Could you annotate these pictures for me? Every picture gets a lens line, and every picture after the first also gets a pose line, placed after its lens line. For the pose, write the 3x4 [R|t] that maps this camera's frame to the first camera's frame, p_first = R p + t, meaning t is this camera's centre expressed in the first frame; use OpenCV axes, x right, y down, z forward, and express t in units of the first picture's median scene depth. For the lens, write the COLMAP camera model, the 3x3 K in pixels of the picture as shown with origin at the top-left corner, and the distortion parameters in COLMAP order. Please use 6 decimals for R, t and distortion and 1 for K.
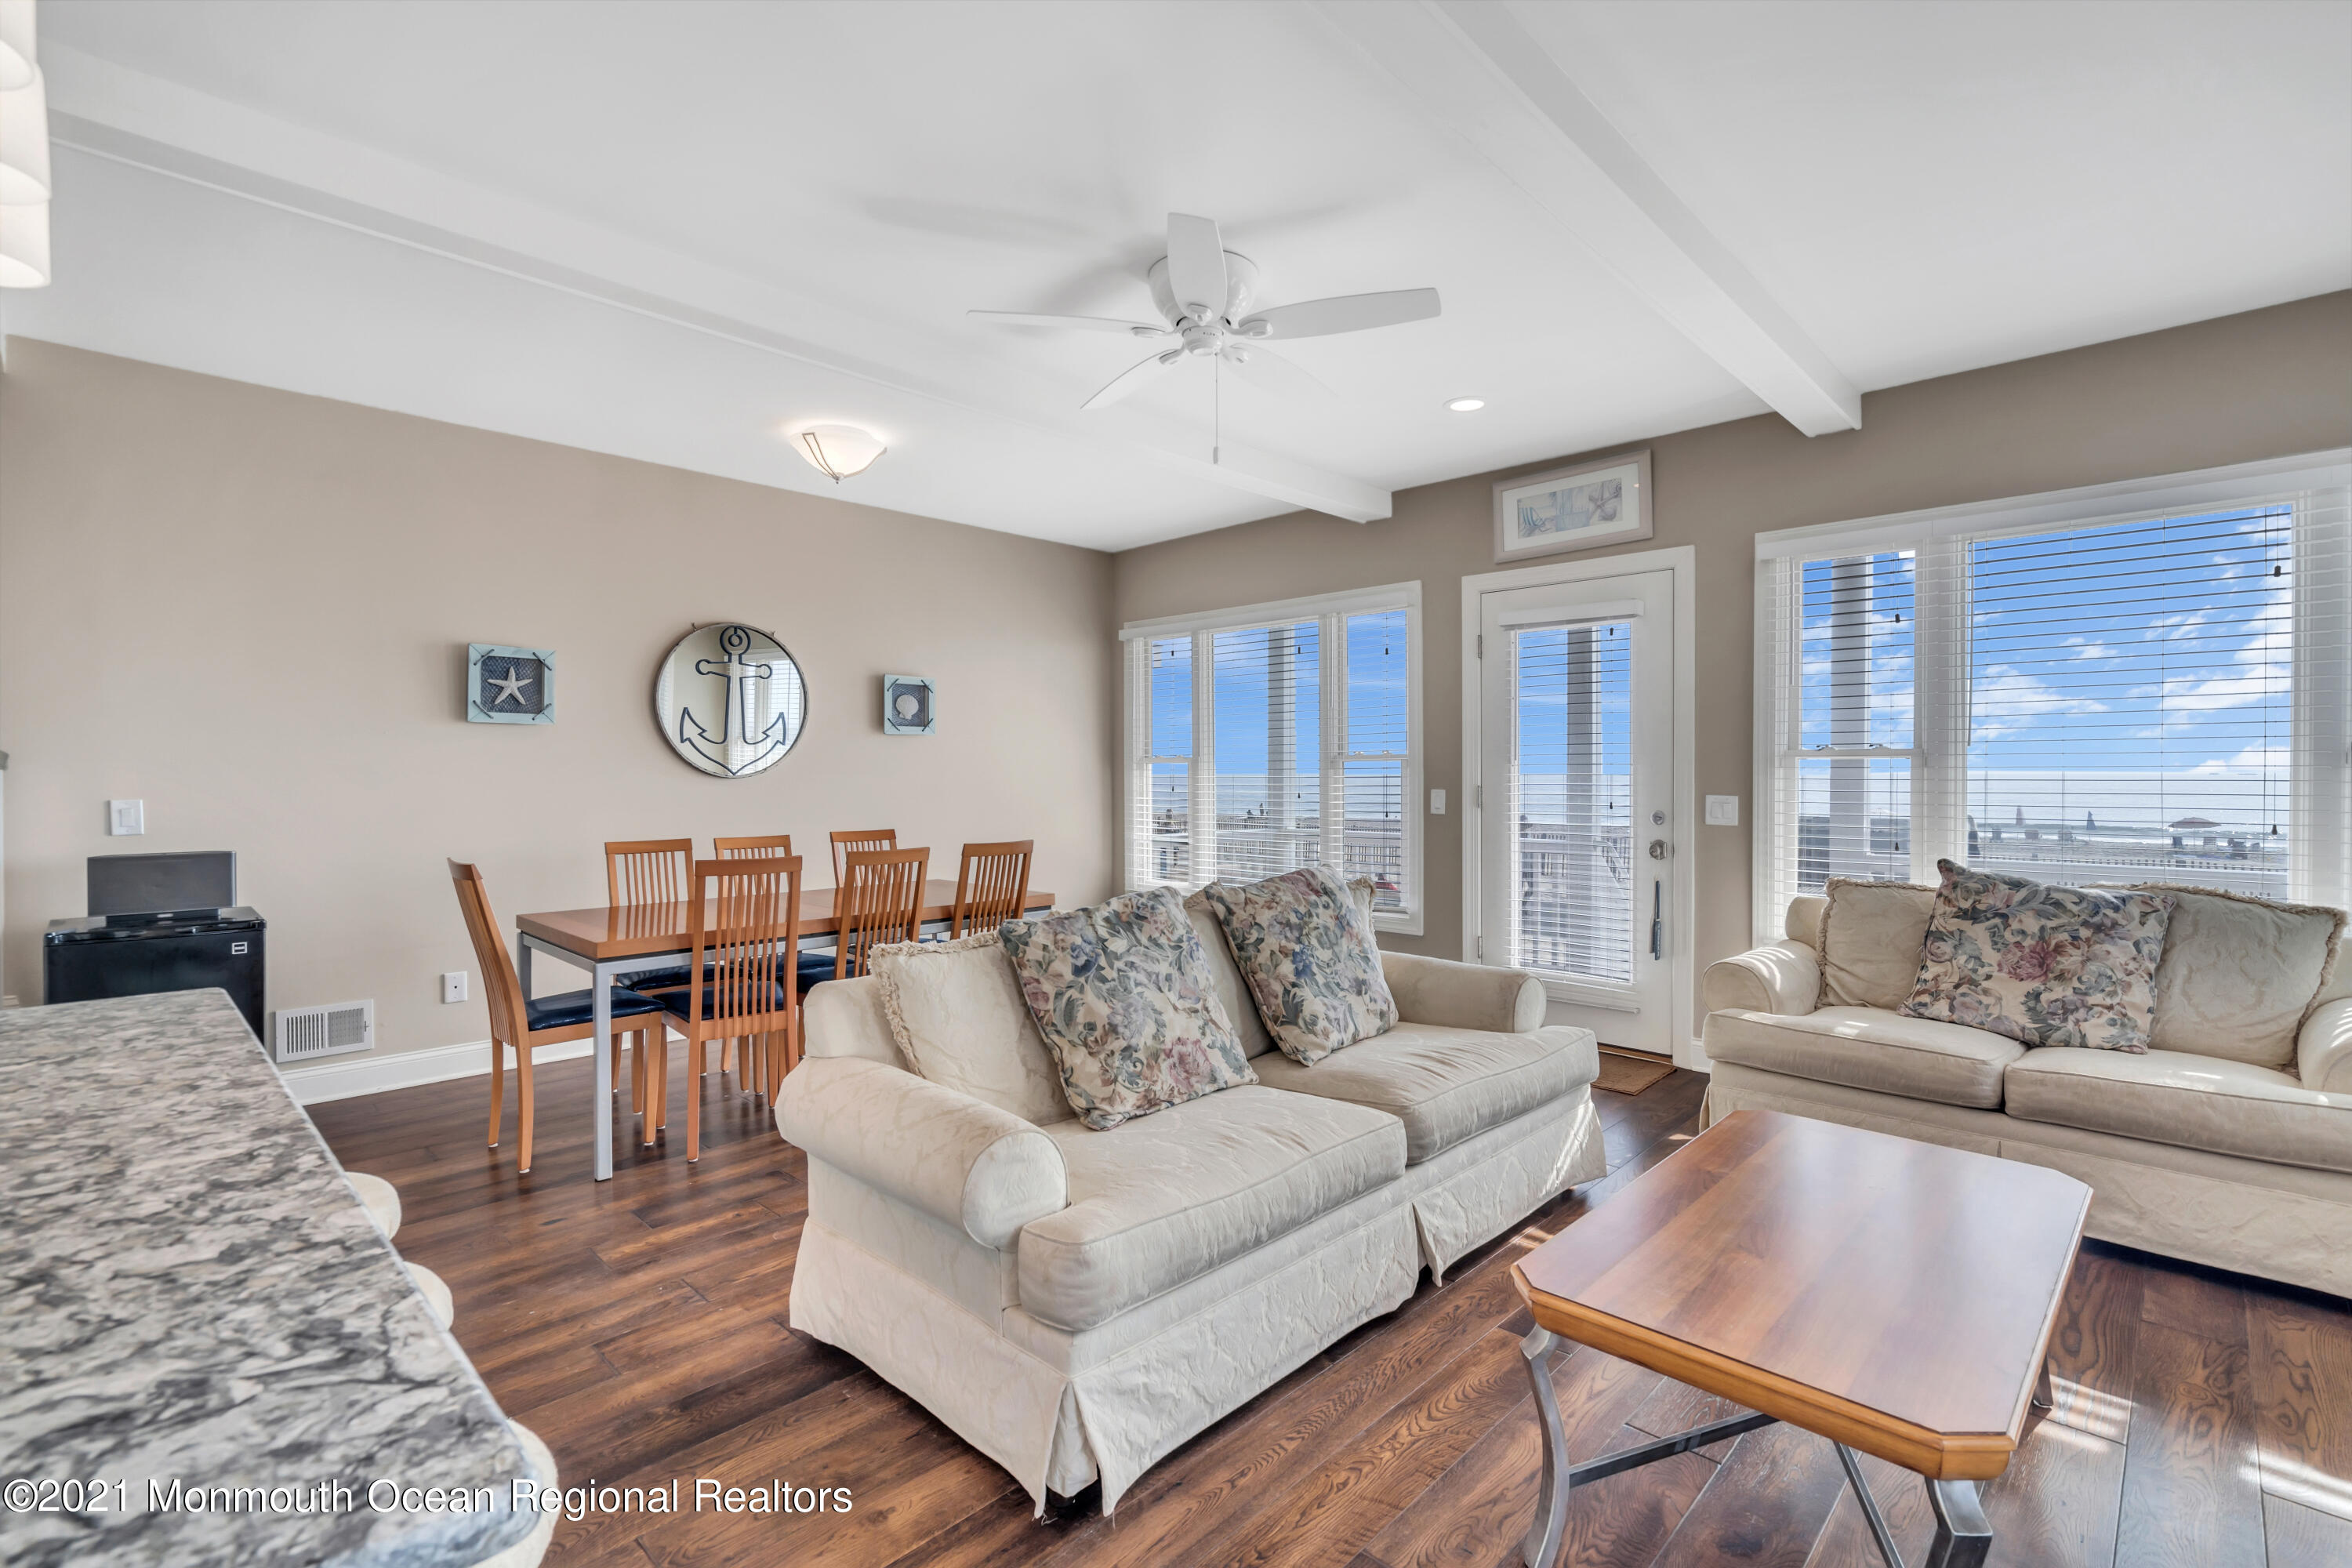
lens RADIAL K [[1062.5, 0, 1175.5], [0, 1062.5, 783.9], [0, 0, 1]] dist [-0.009657, 0.004199]
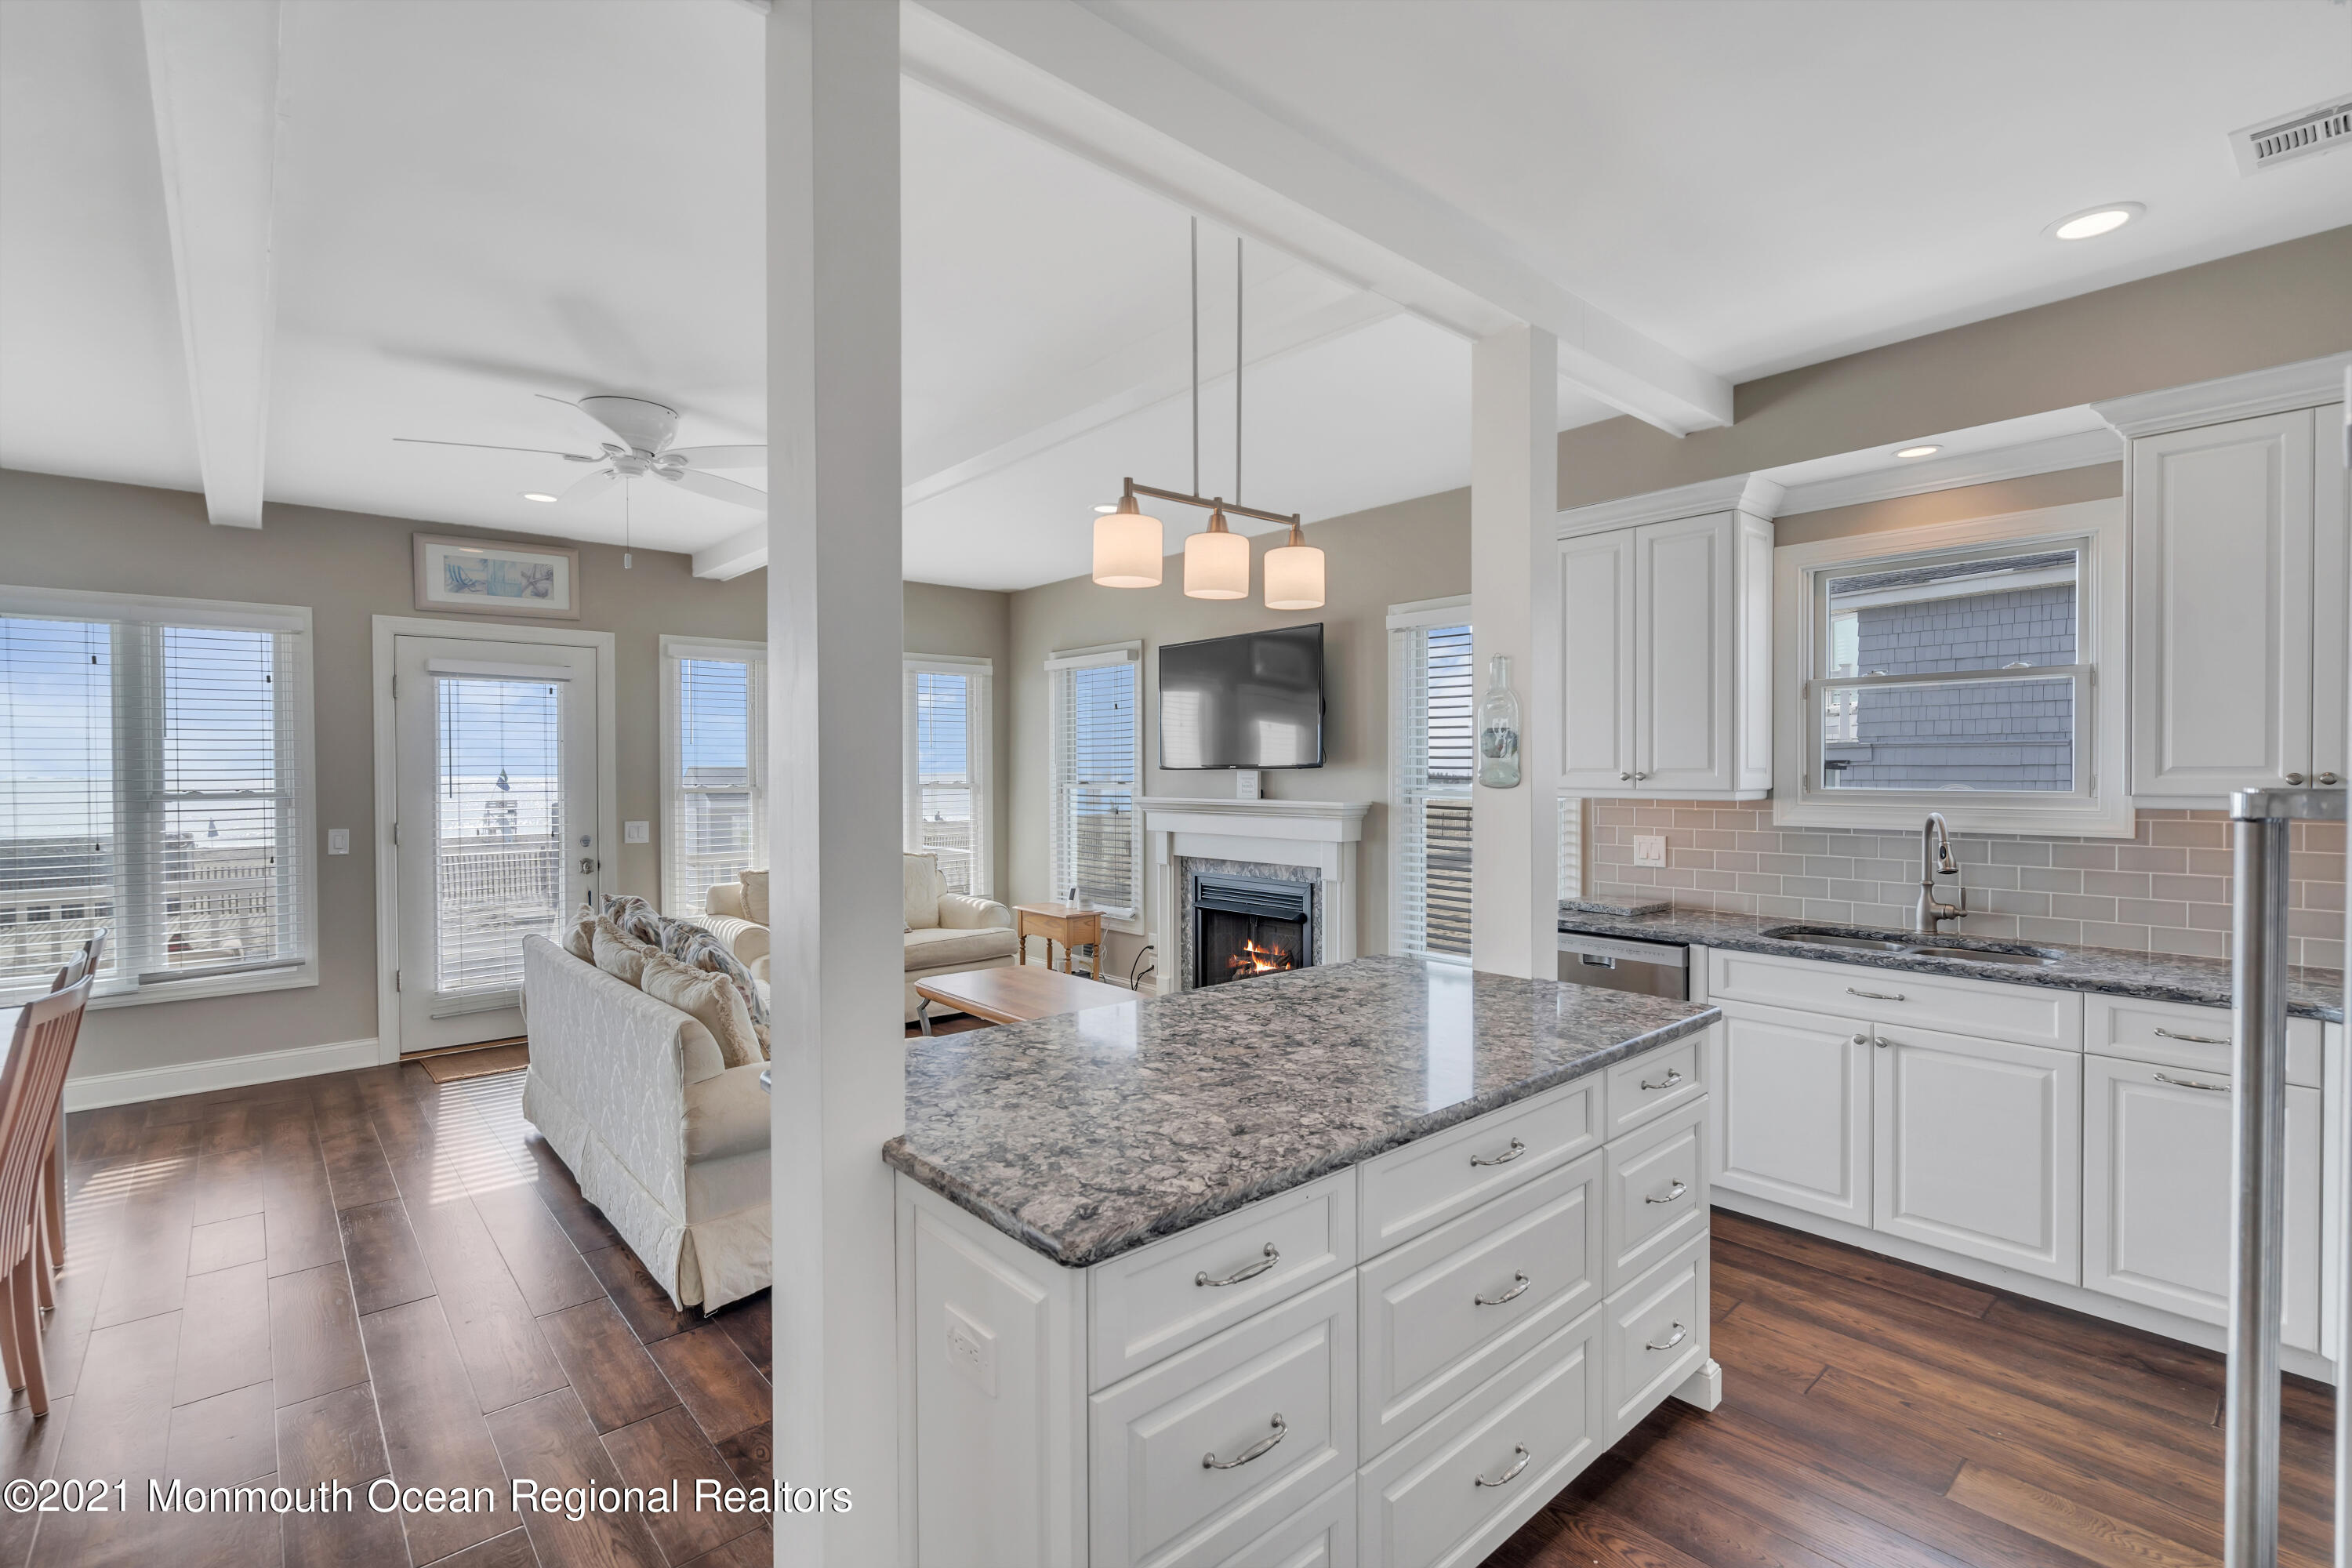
lens RADIAL K [[1062.5, 0, 1173.3], [0, 1062.5, 784.7], [0, 0, 1]] dist [-0.009657, 0.004199]
pose [[0.082400, -0.012789, 0.996517, -0.962072], [0.015947, 0.999807, 0.011513, -0.050406], [-0.996472, 0.014943, 0.082588, 0.245978]]
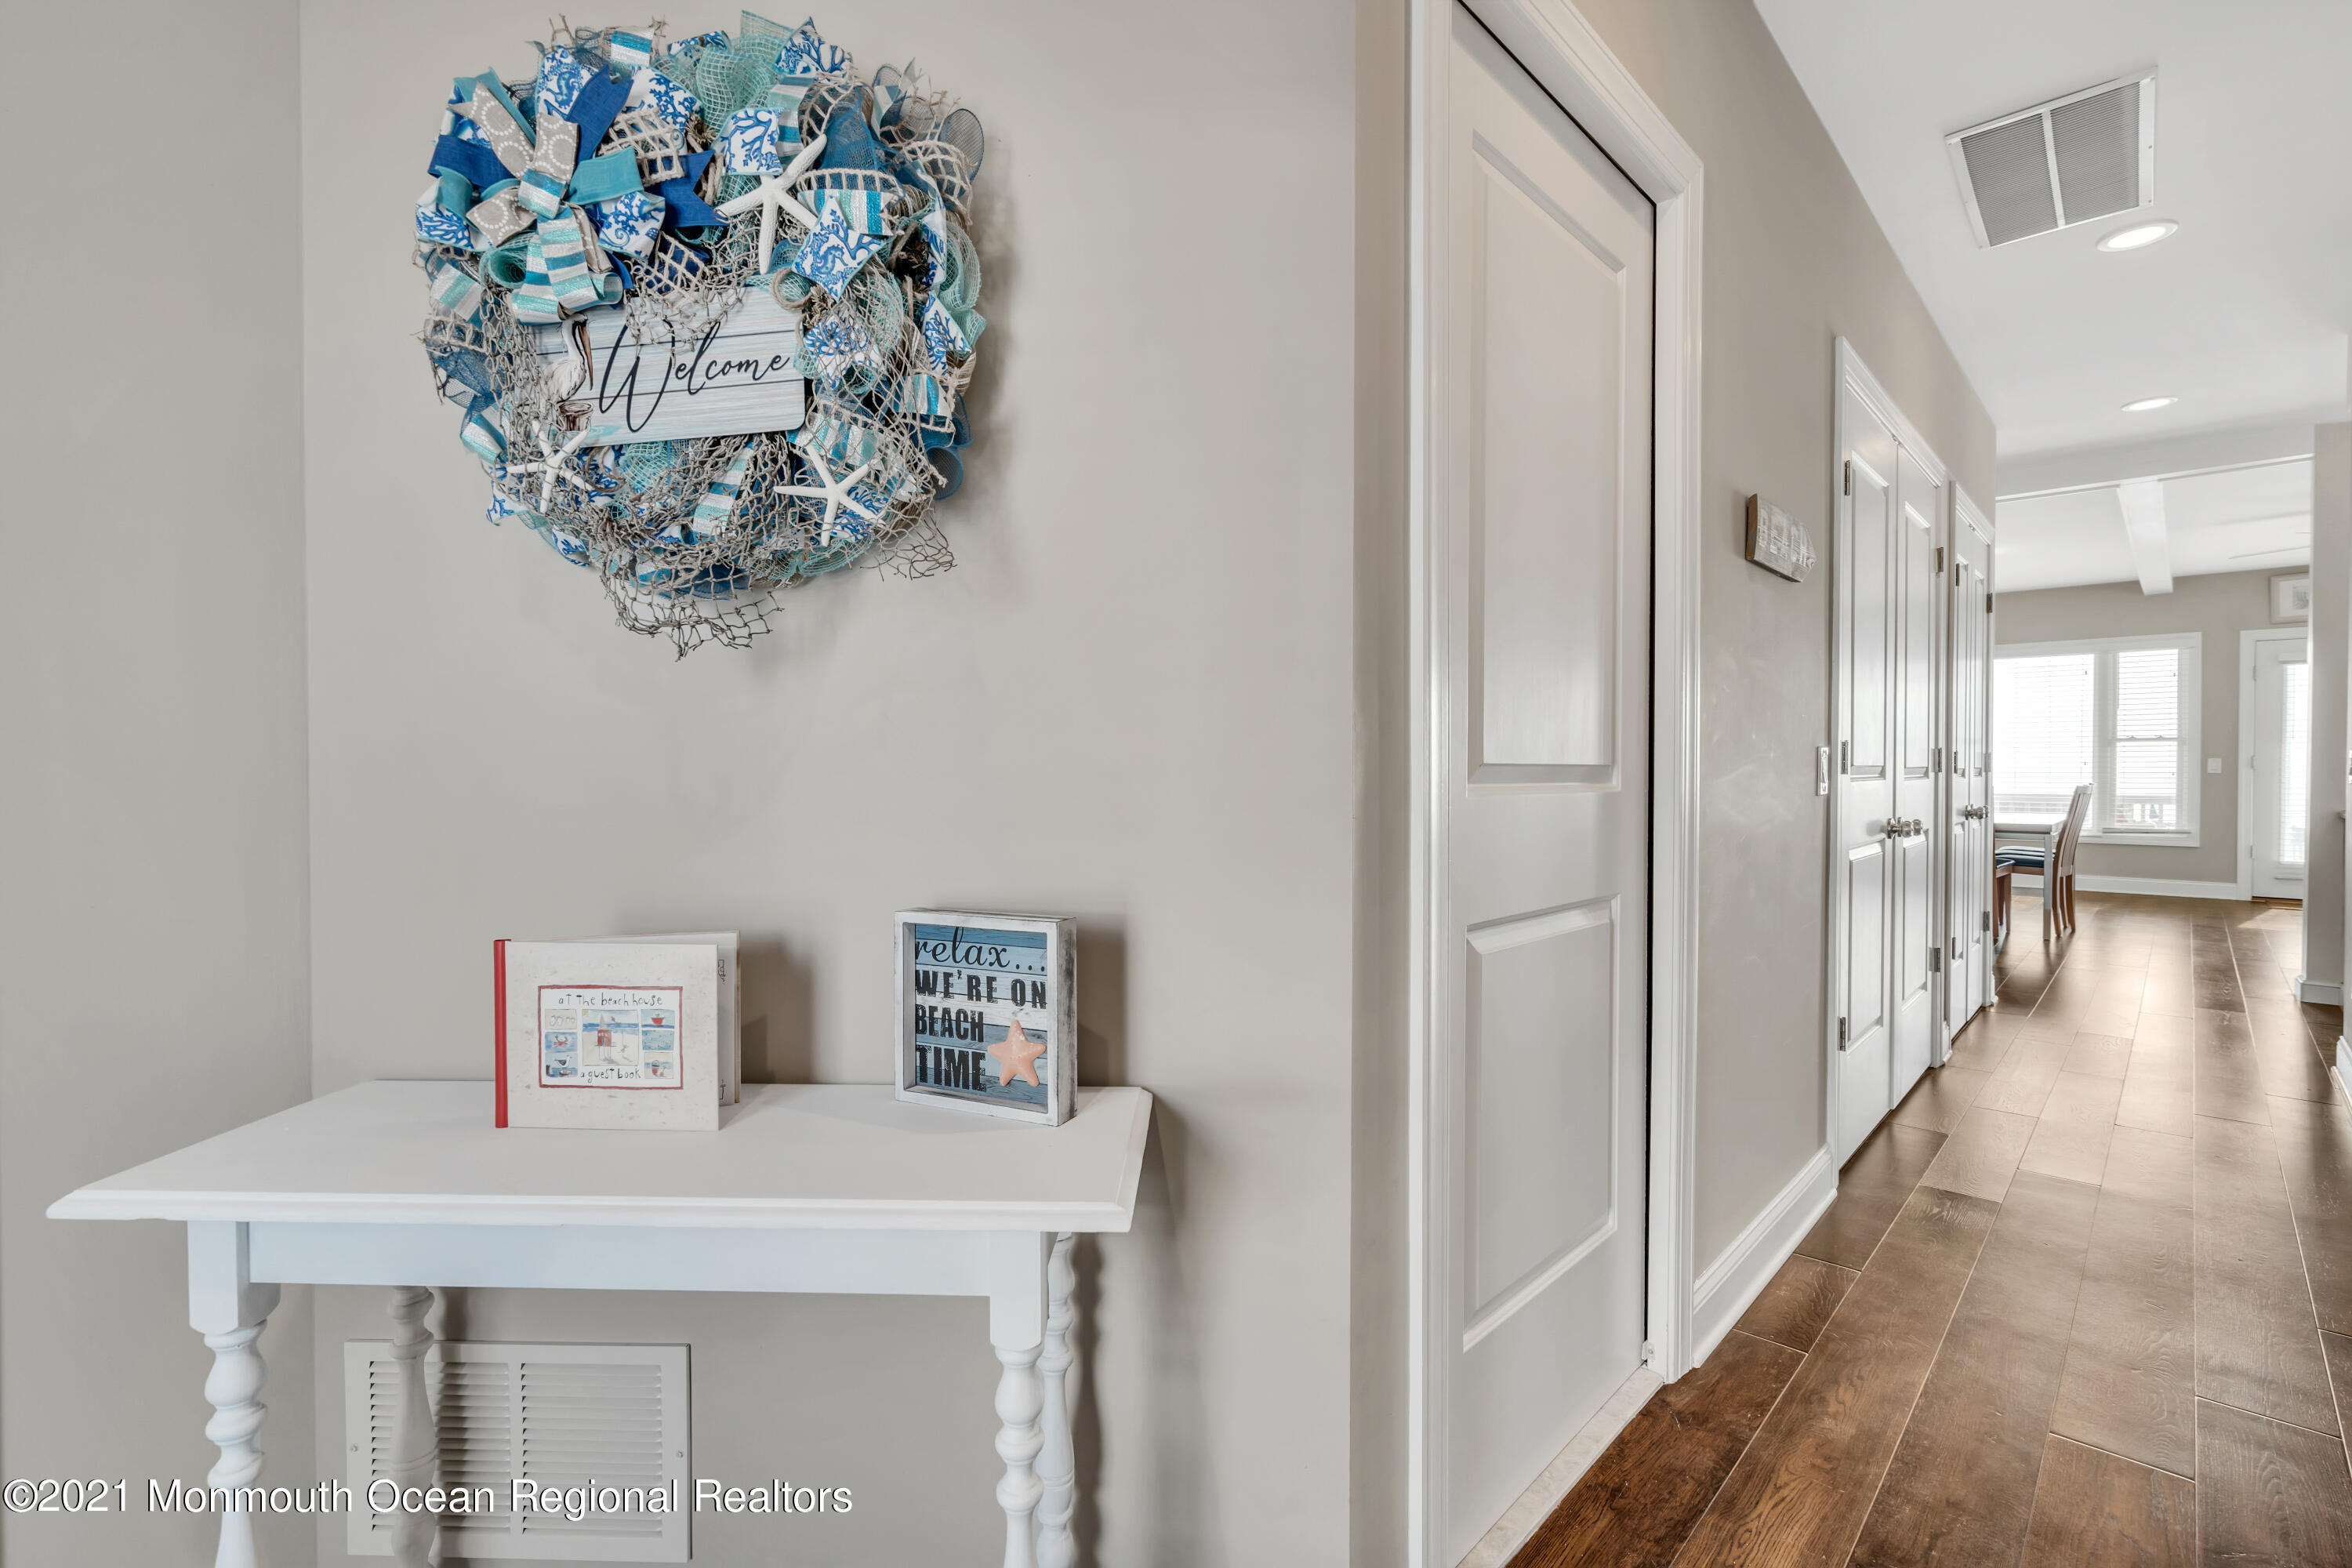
lens RADIAL K [[1062.5, 0, 1169.3], [0, 1062.5, 772.3], [0, 0, 1]] dist [-0.009657, 0.004199]
pose [[0.999692, -0.000904, -0.024794, -2.009449], [0.000989, 0.999994, 0.003411, 0.029990], [0.024790, -0.003435, 0.999687, -1.038348]]
